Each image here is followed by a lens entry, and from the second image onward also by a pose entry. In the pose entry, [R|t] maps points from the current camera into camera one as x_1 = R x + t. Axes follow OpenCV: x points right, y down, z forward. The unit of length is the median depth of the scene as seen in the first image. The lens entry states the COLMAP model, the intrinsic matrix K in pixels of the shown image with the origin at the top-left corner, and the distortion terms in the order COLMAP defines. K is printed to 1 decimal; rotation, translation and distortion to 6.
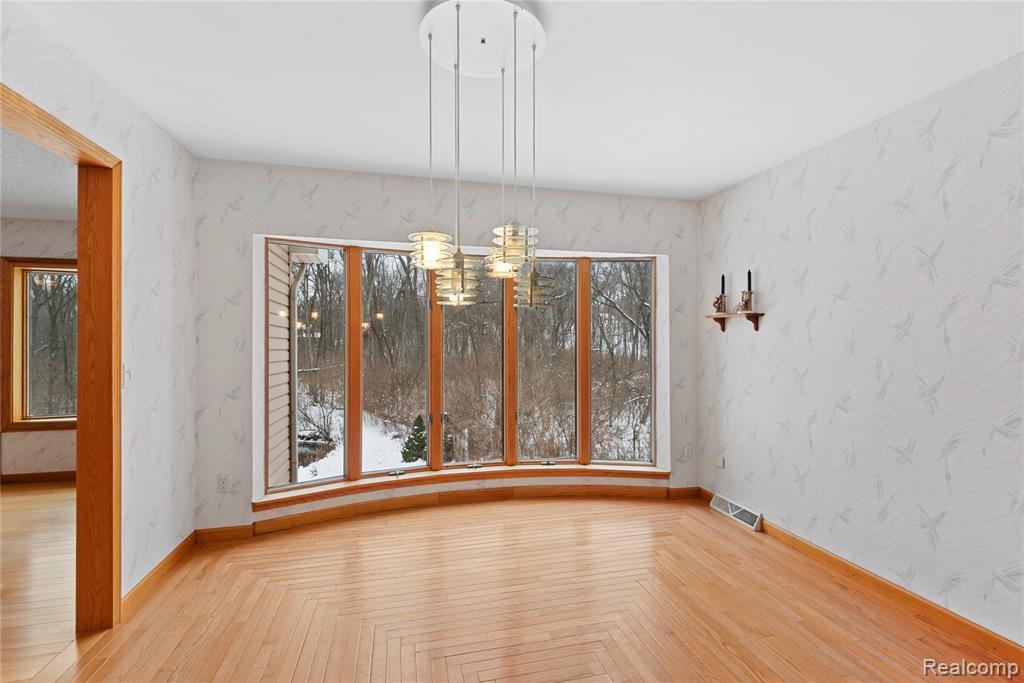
lens RADIAL K [[458.7, 0, 510.1], [0, 458.7, 339.9], [0, 0, 1]] dist [0.015862, -0.009144]
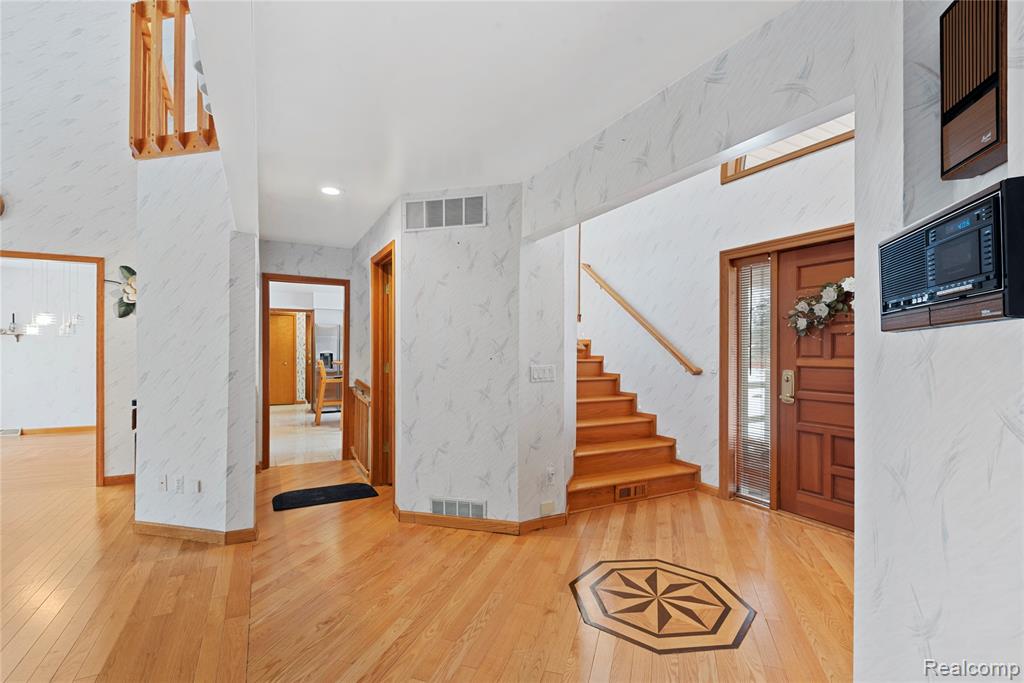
lens RADIAL K [[458.7, 0, 519.4], [0, 458.7, 352.0], [0, 0, 1]] dist [0.015862, -0.009144]
pose [[-0.263188, -0.000726, 0.964744, -2.125645], [-0.004992, 0.999987, -0.000609, 0.016038], [-0.964732, -0.004976, -0.263189, -0.672251]]
